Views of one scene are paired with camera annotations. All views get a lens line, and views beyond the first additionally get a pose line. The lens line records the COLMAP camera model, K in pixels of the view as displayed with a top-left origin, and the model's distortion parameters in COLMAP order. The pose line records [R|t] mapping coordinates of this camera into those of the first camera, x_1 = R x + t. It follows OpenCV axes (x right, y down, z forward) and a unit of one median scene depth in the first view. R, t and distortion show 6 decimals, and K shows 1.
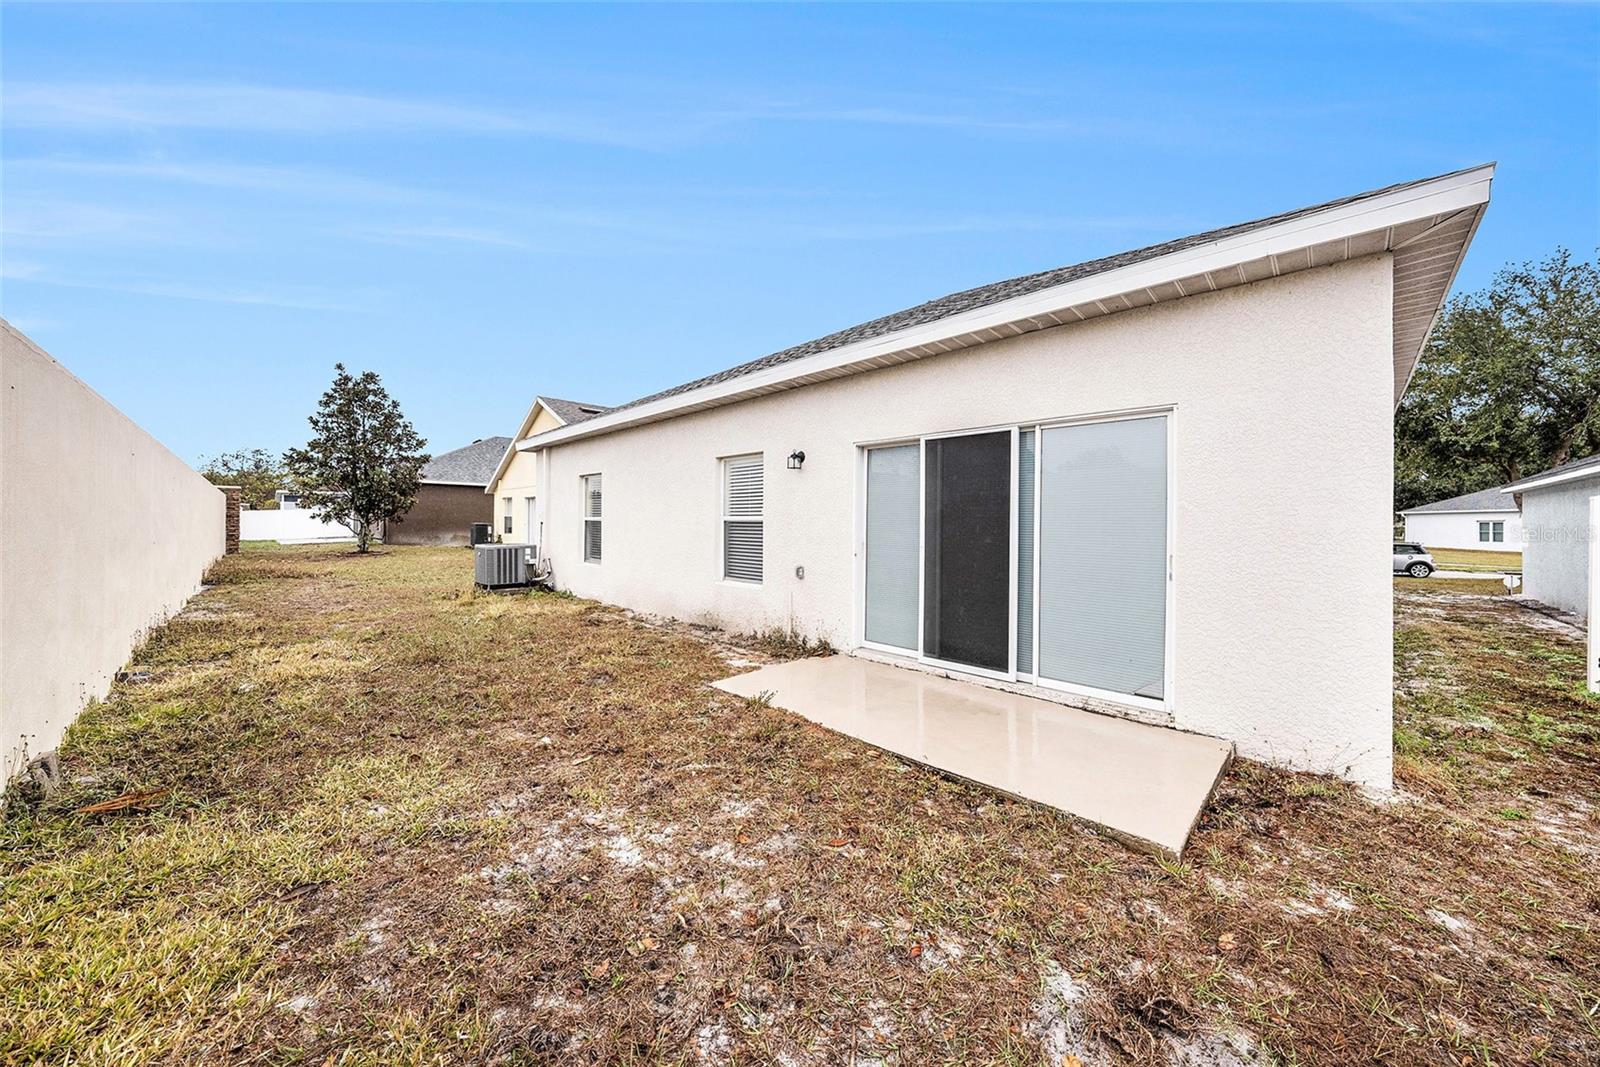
lens RADIAL K [[563.5, 0, 800.0], [0, 563.5, 533.5], [0, 0, 1]] dist [-0.029434, 0.006642]
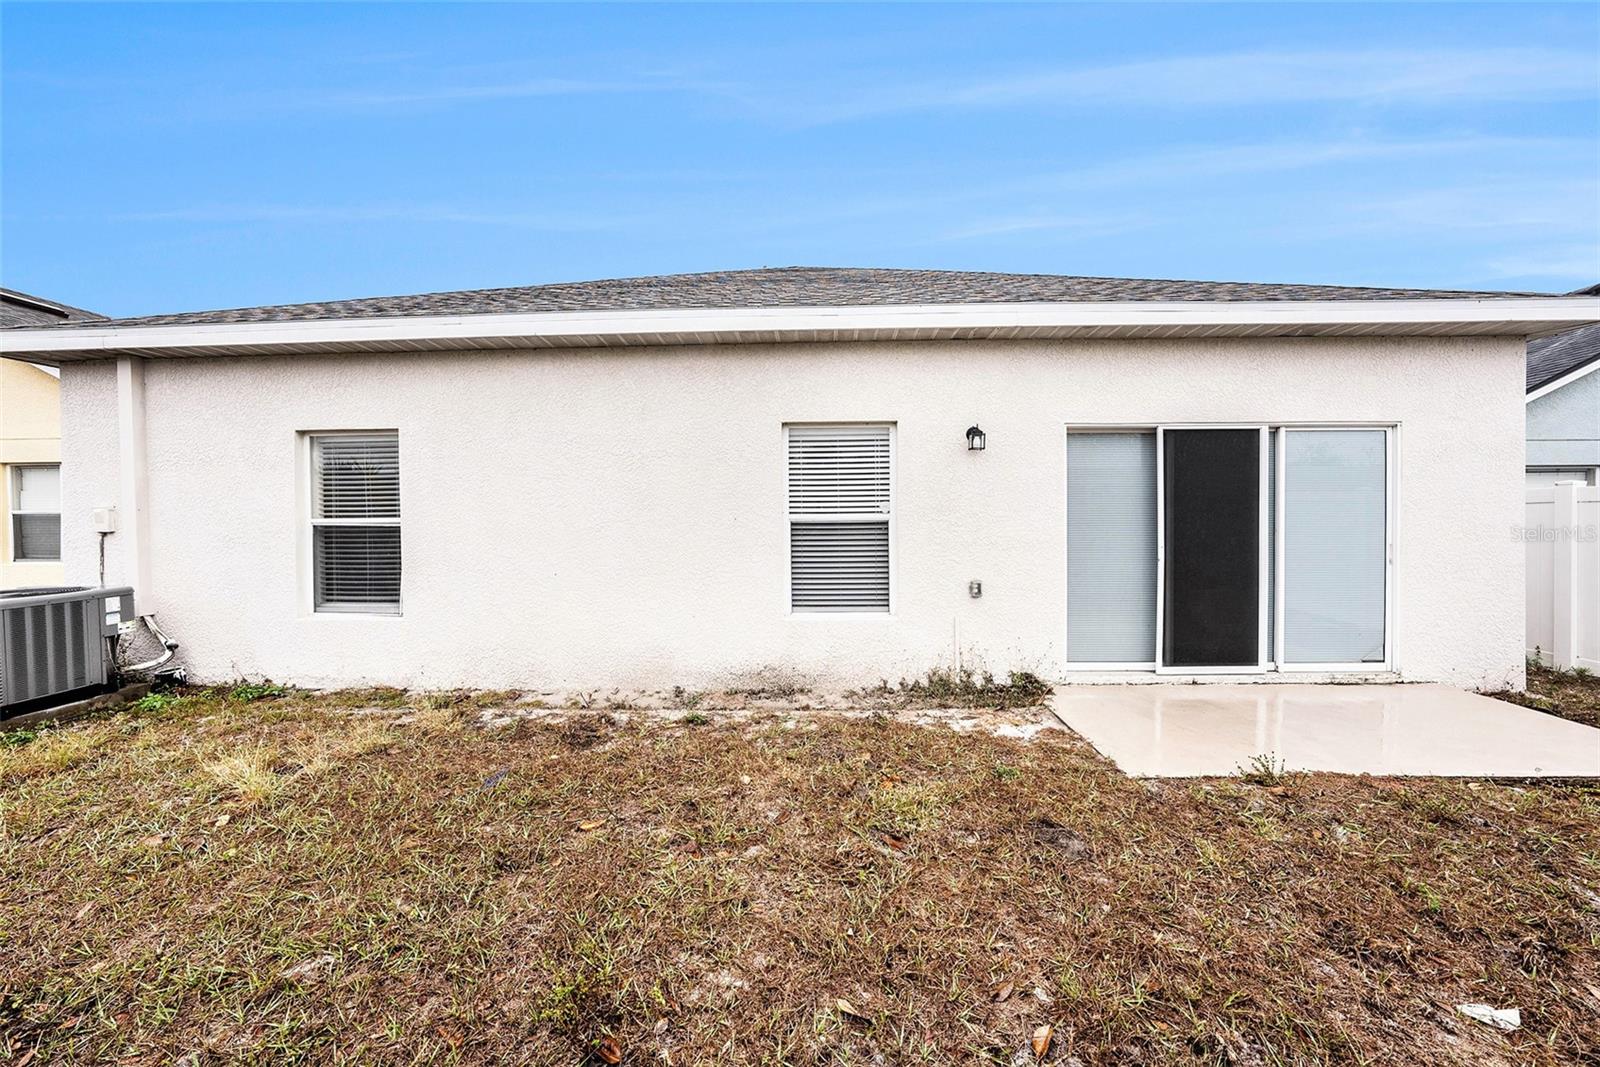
lens RADIAL K [[558.0, 0, 806.4], [0, 558.0, 530.3], [0, 0, 1]] dist [-0.032485, 0.006365]
pose [[0.725328, -0.019590, 0.688125, -0.787958], [0.027992, 0.999608, -0.001048, -0.017036], [-0.687834, 0.020022, 0.725592, 0.726223]]
